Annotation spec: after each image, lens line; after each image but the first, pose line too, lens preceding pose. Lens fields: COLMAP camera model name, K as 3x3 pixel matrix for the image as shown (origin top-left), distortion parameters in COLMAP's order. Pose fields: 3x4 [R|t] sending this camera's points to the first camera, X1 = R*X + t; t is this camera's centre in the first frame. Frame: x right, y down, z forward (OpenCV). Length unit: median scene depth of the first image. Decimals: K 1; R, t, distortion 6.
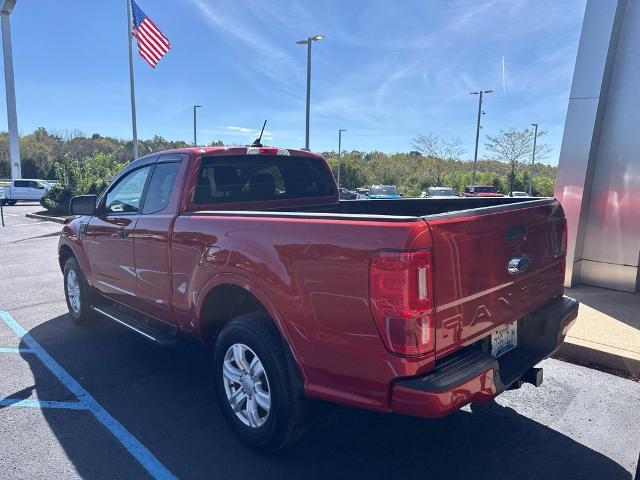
lens RADIAL K [[439.3, 0, 320.0], [0, 439.3, 240.0], [0, 0, 1]] dist [0.068764, -0.077830]
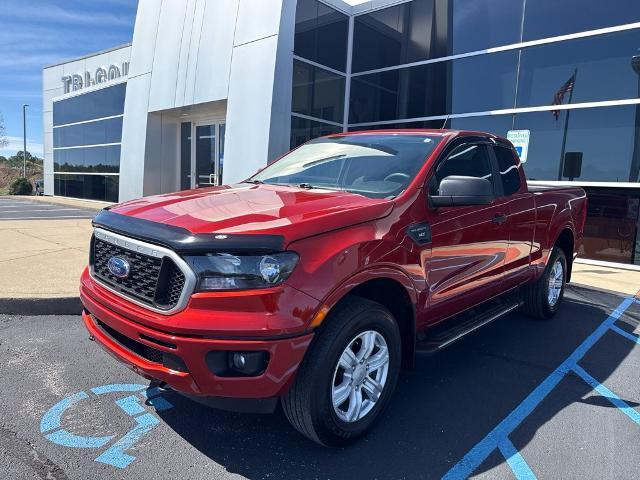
lens RADIAL K [[439.3, 0, 320.0], [0, 439.3, 240.0], [0, 0, 1]] dist [0.068764, -0.077830]
pose [[-0.047536, -0.131165, 0.990220, -1.403947], [0.086614, 0.987066, 0.134905, -0.131336], [-0.995107, 0.092179, -0.035561, 1.473760]]
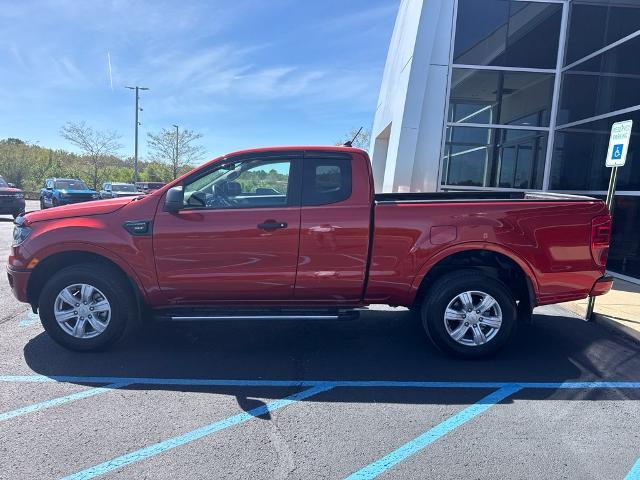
lens RADIAL K [[439.3, 0, 320.0], [0, 439.3, 240.0], [0, 0, 1]] dist [0.068764, -0.077830]
pose [[0.697532, -0.066848, 0.713429, -1.131548], [0.062553, 0.997519, 0.032308, -0.005471], [-0.713819, 0.022092, 0.699982, 0.247555]]
